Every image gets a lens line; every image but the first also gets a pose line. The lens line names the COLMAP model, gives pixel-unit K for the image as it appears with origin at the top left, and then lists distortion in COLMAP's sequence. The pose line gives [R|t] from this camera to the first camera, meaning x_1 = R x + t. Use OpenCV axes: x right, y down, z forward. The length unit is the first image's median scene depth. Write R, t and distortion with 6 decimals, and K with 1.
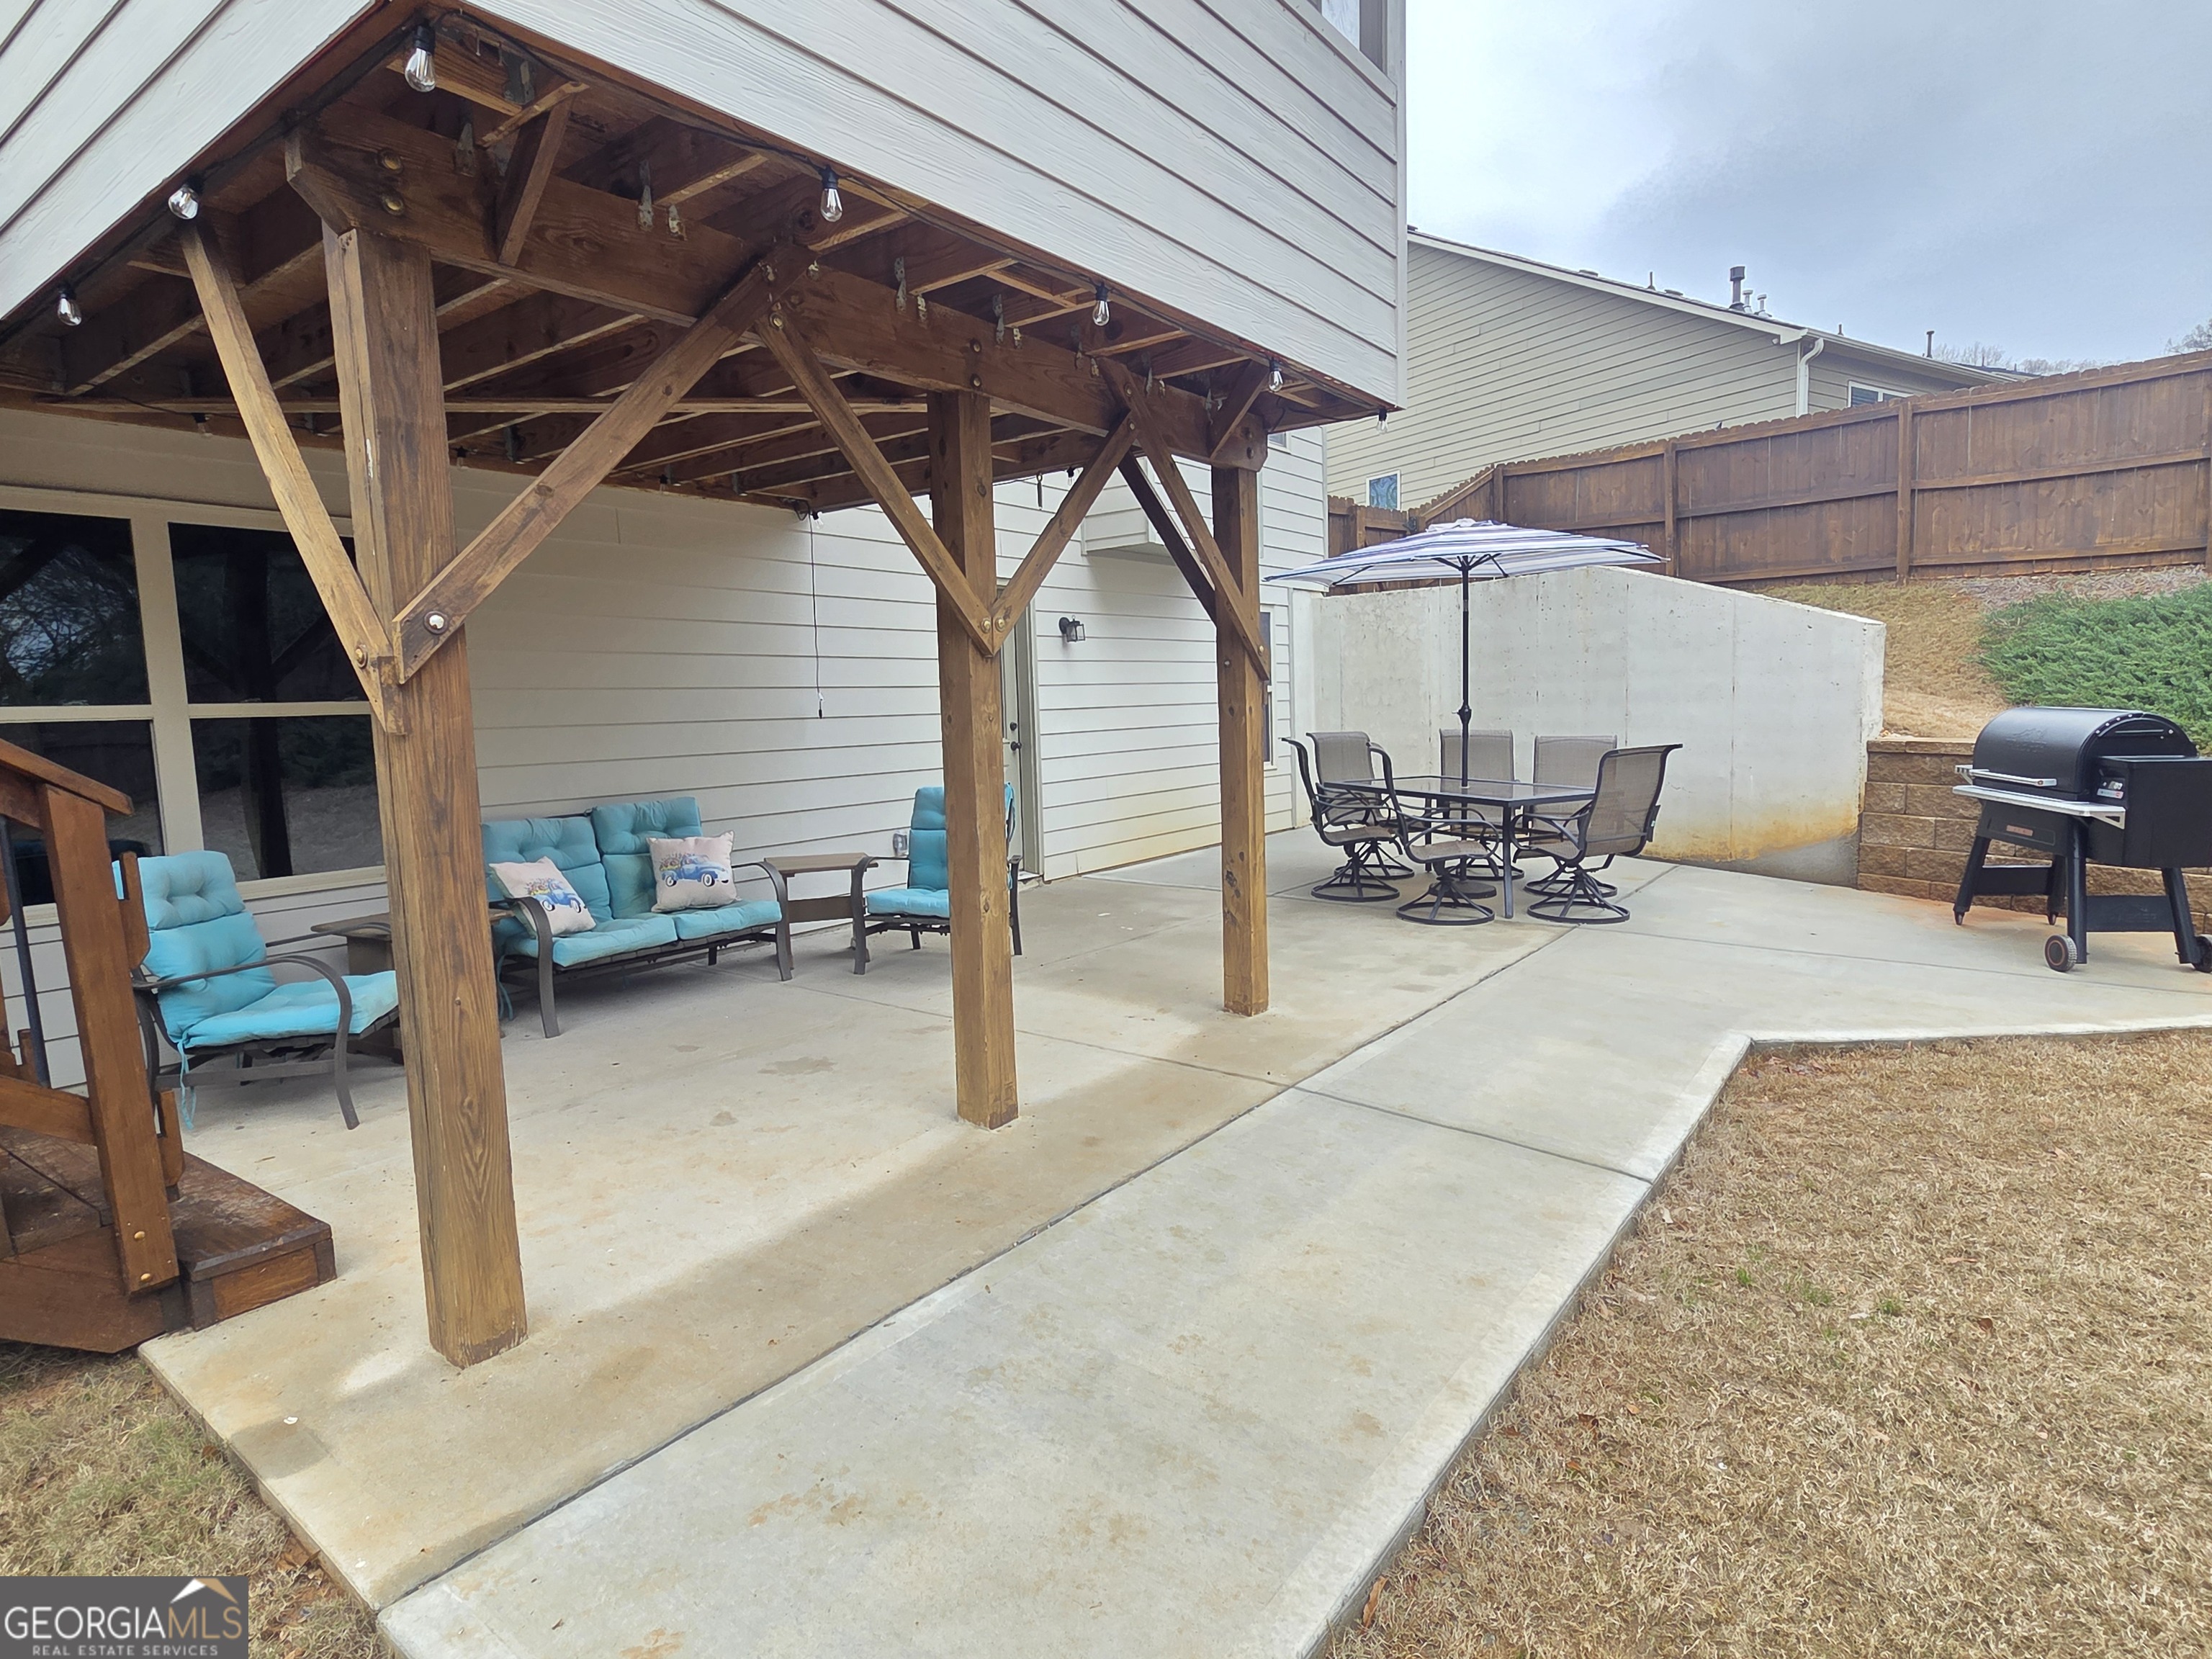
lens RADIAL K [[1198.7, 0, 1127.7], [0, 1198.7, 827.0], [0, 0, 1]] dist [-0.002108, -0.000549]
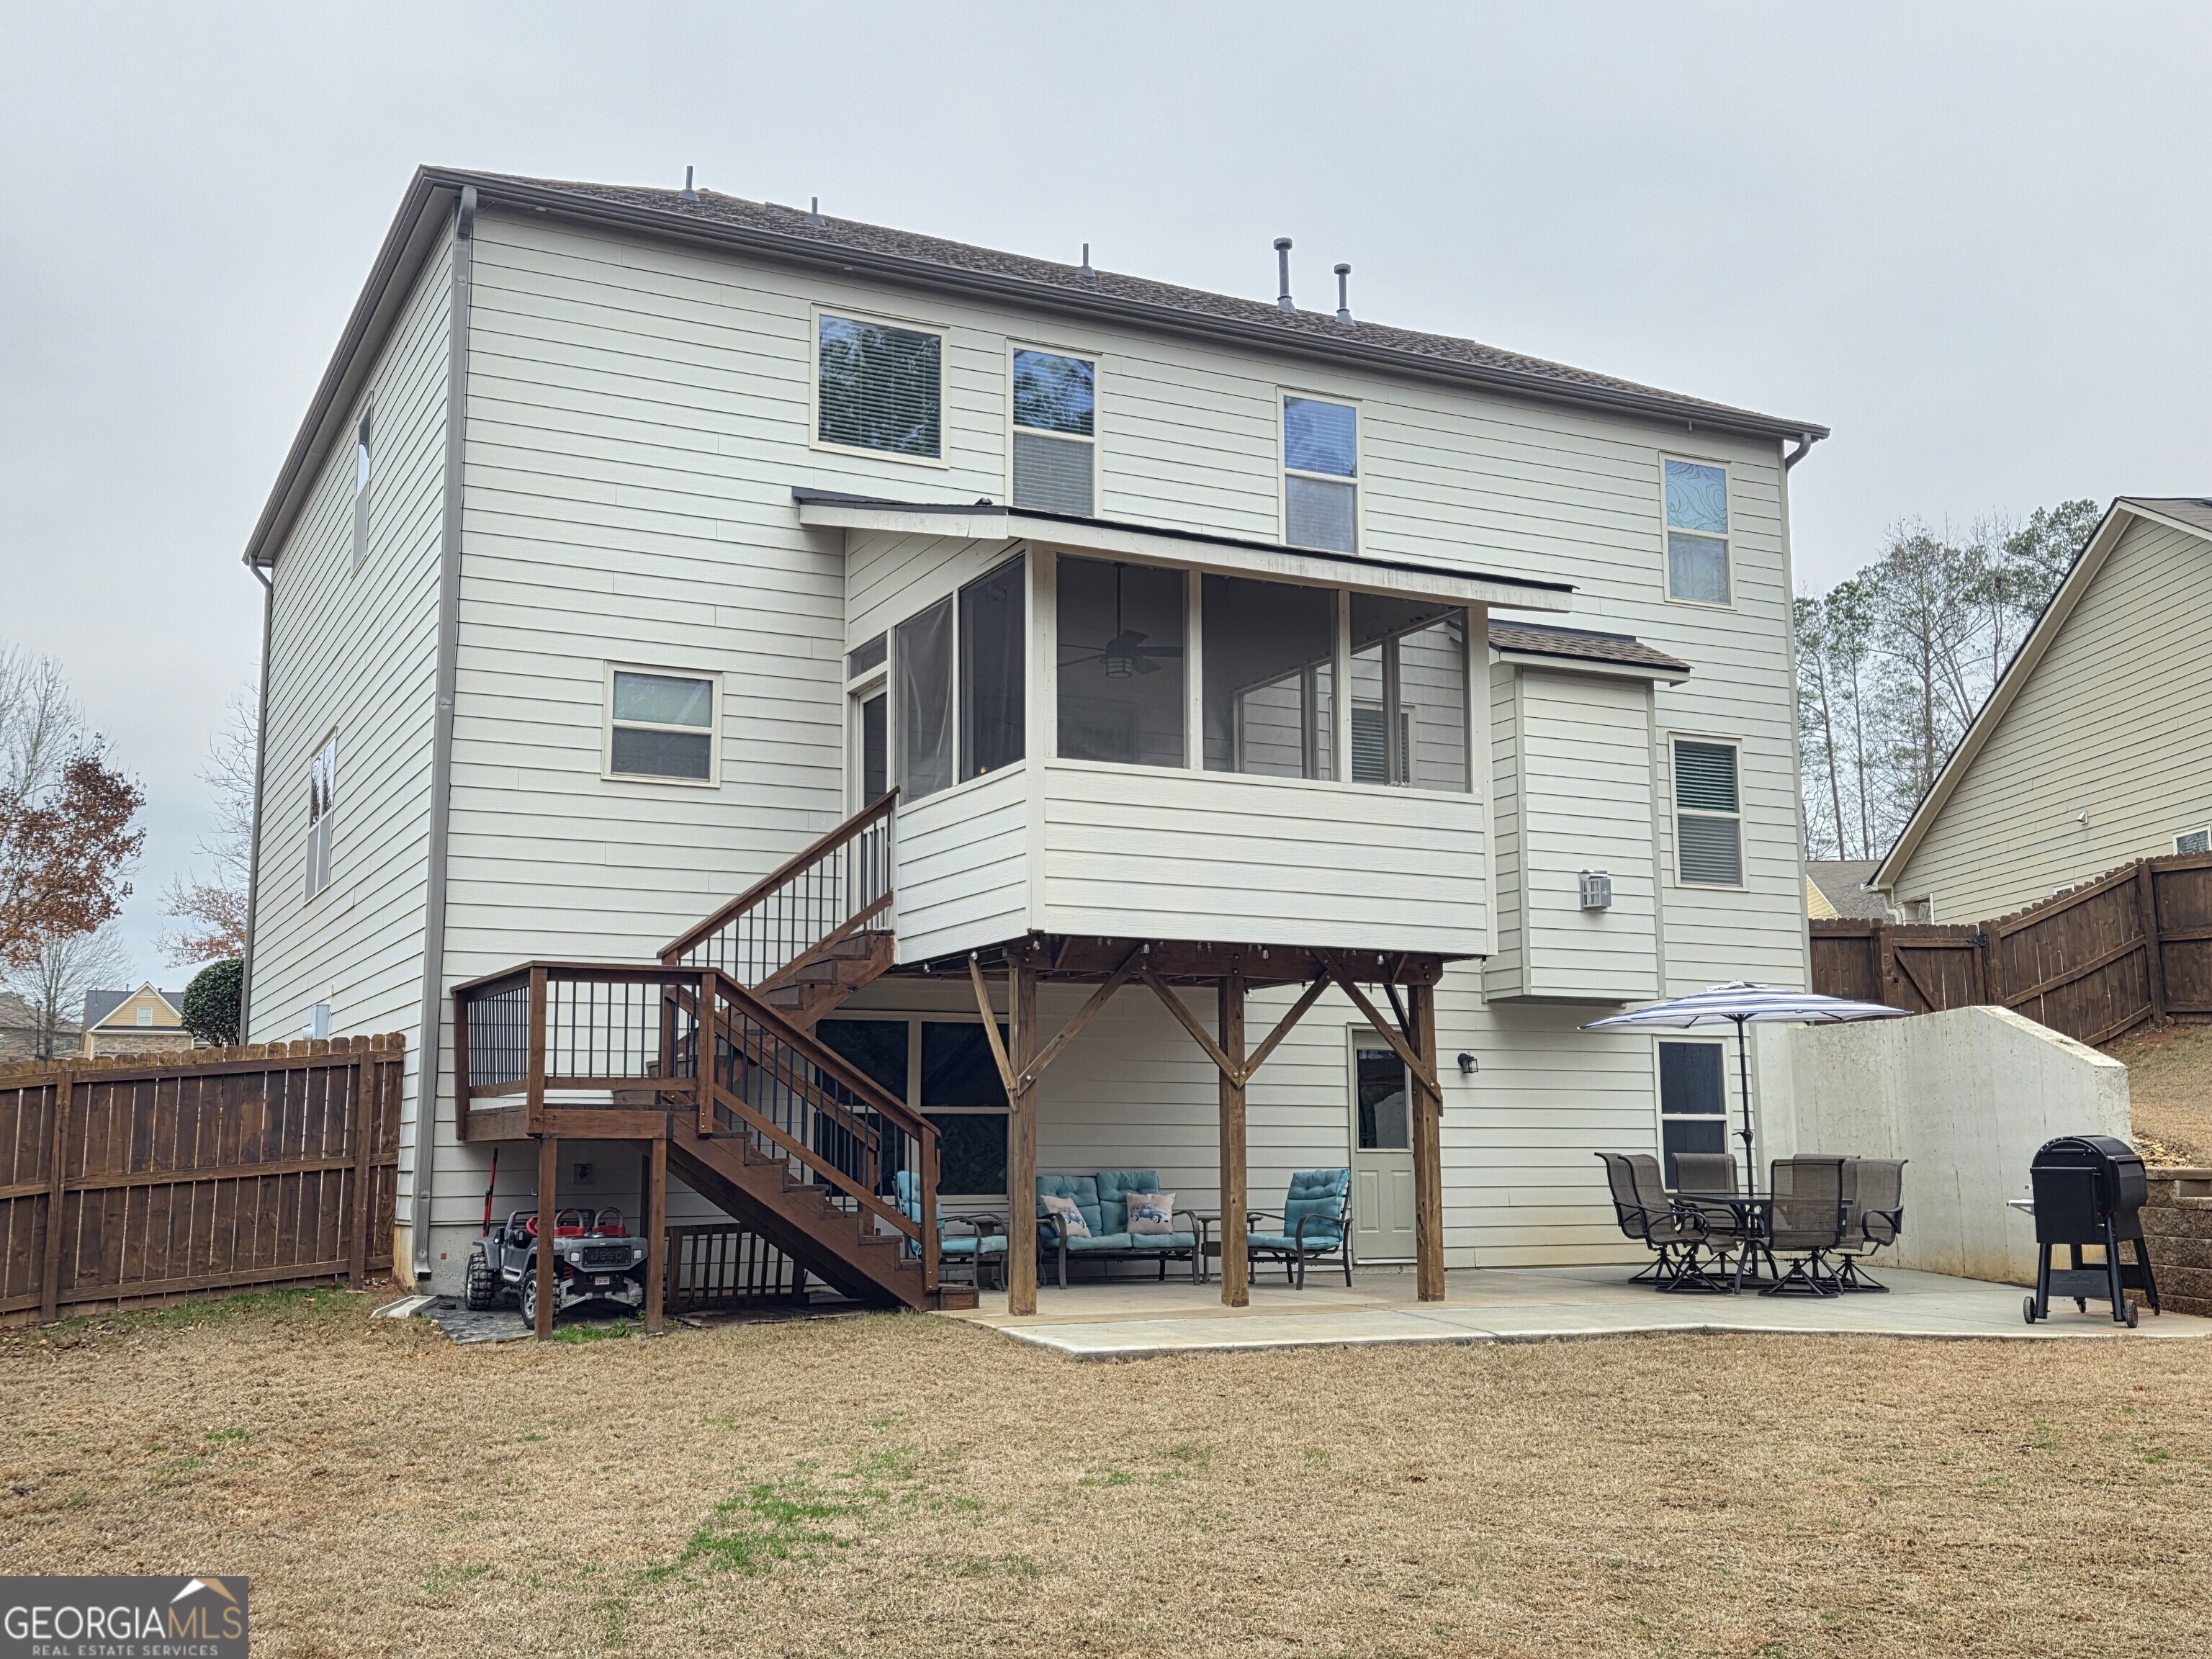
lens RADIAL K [[2223.0, 0, 1108.3], [0, 2223.0, 834.0], [0, 0, 1]] dist [0.066339, 0.000000]
pose [[0.889207, -0.042139, -0.455561, 1.158977], [-0.069844, 0.971574, -0.226197, 0.259864], [0.452143, 0.232954, 0.860987, -2.060468]]
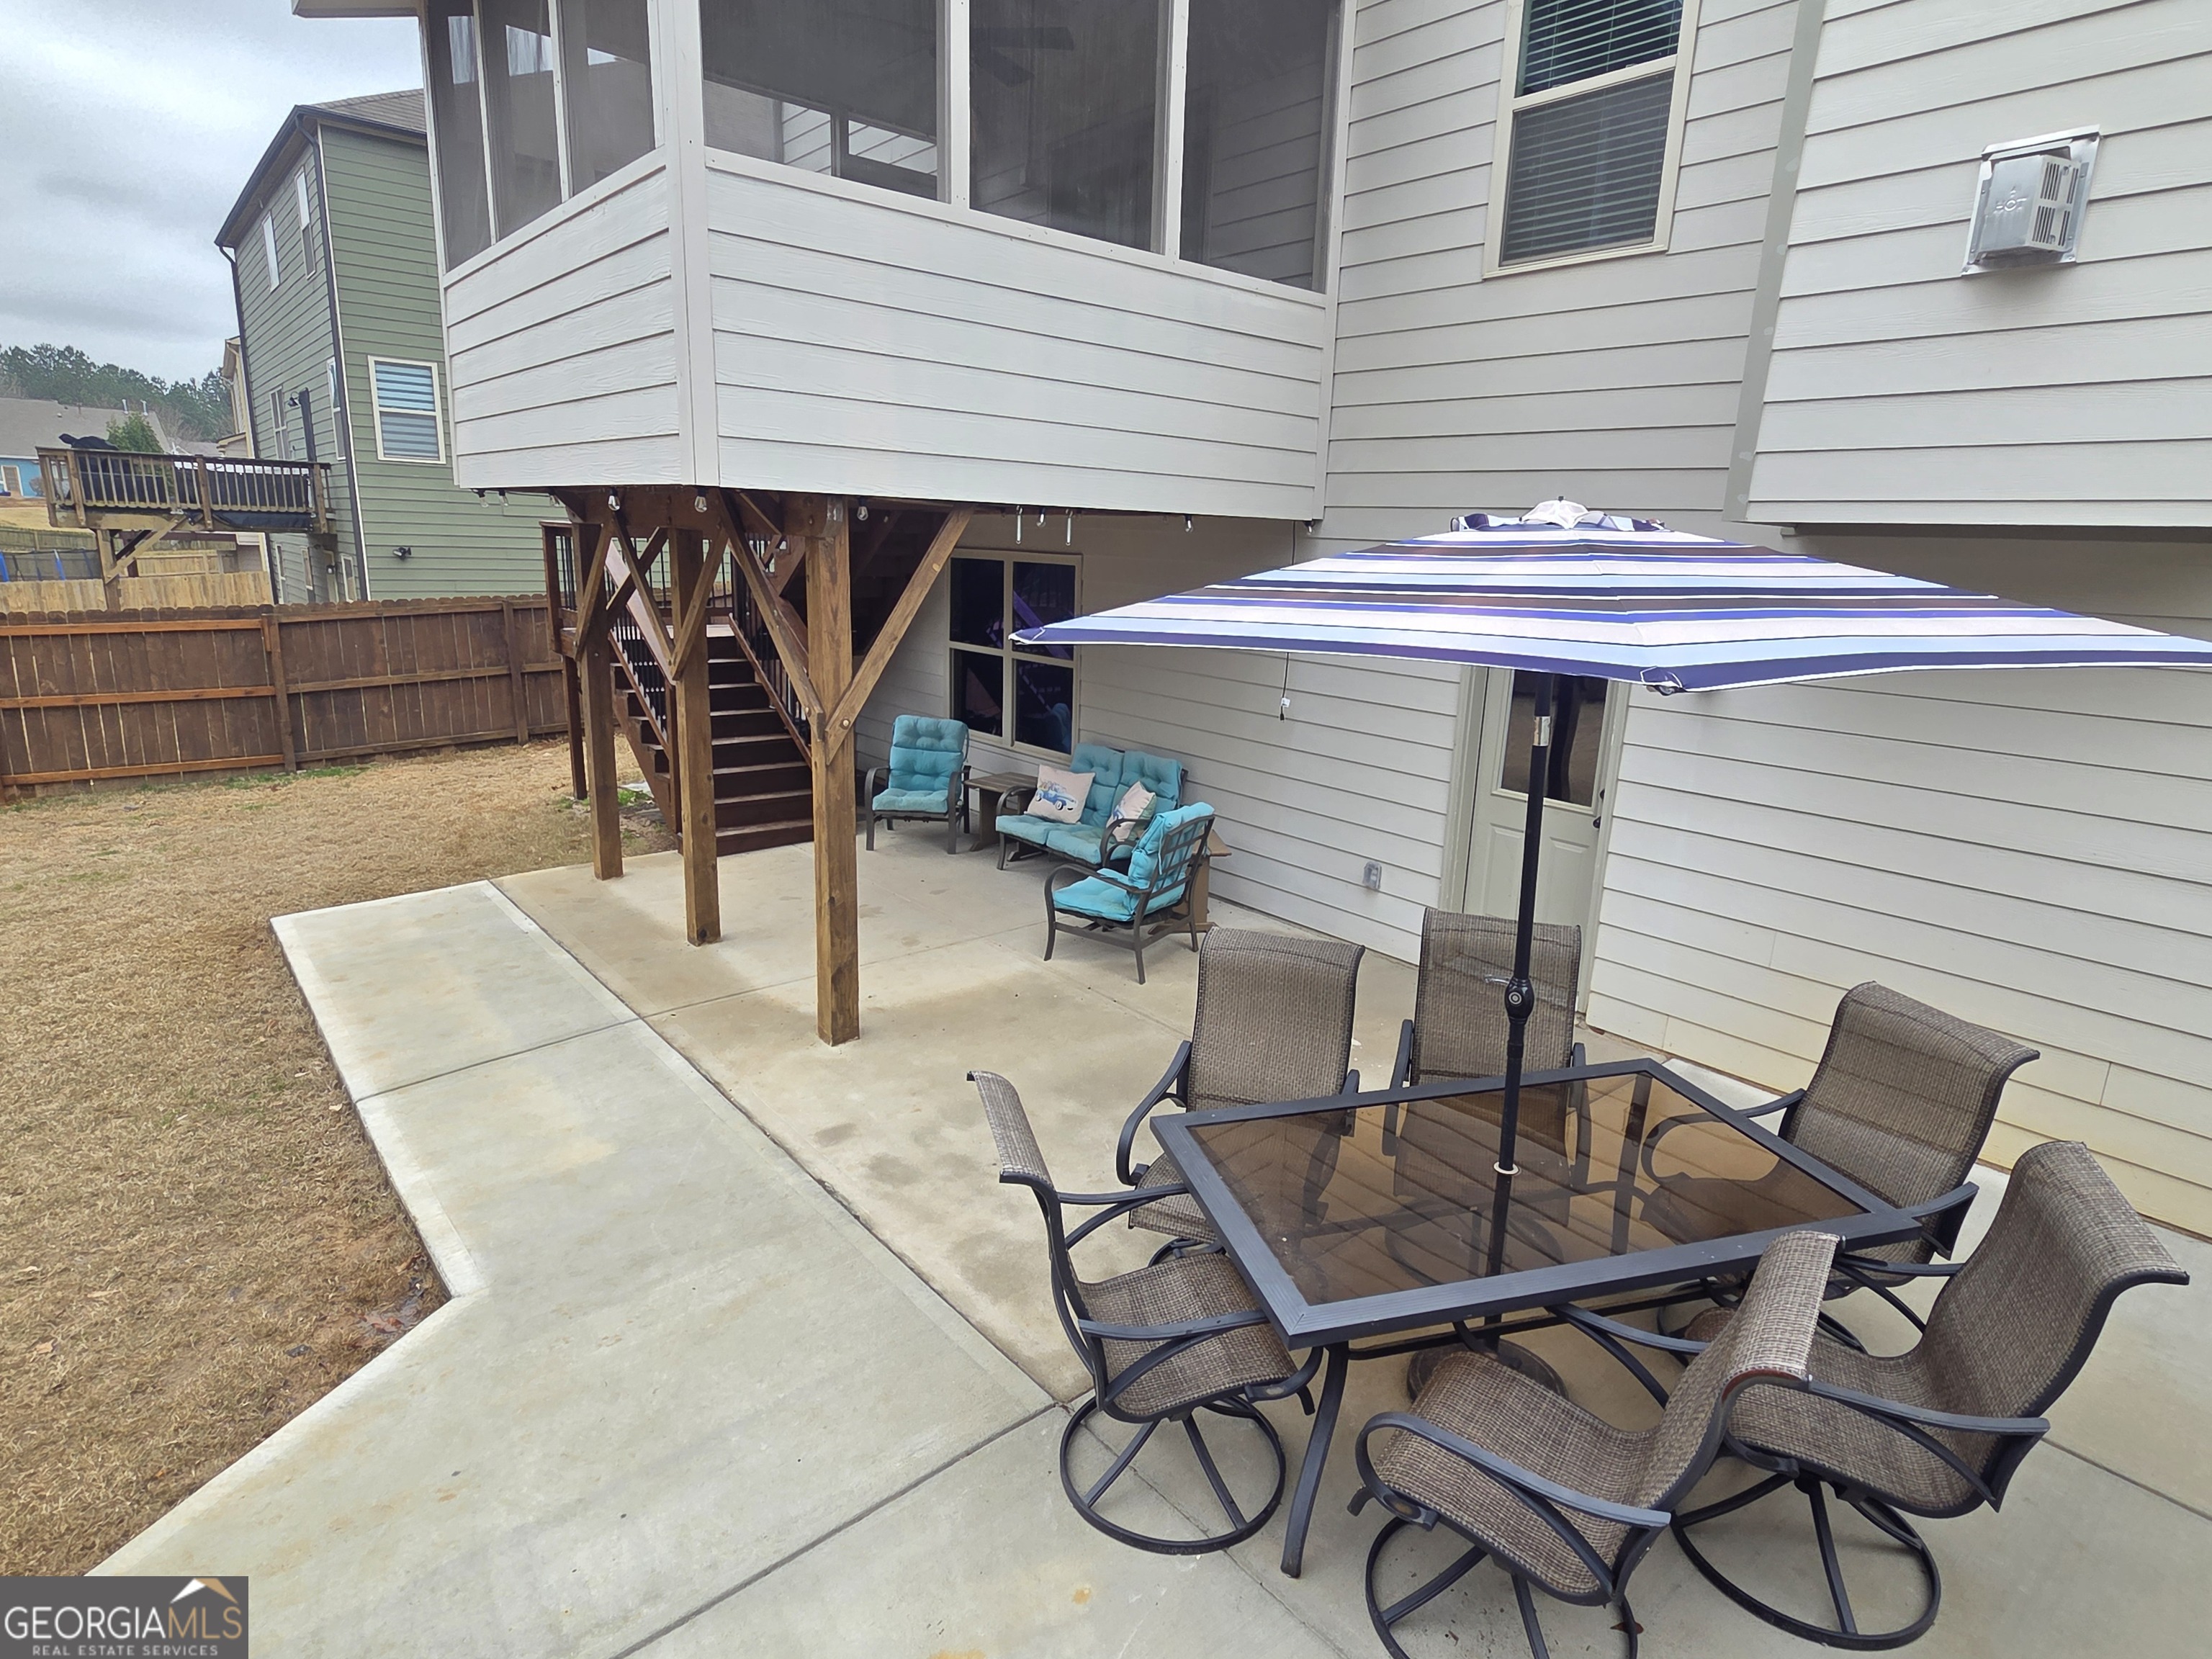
lens RADIAL K [[1198.7, 0, 1122.7], [0, 1198.7, 823.2], [0, 0, 1]] dist [-0.002108, -0.000549]
pose [[-0.227232, 0.247701, -0.941812, 1.022848], [-0.130633, 0.950618, 0.281534, -0.372515], [0.965039, 0.187005, -0.183653, 1.426201]]
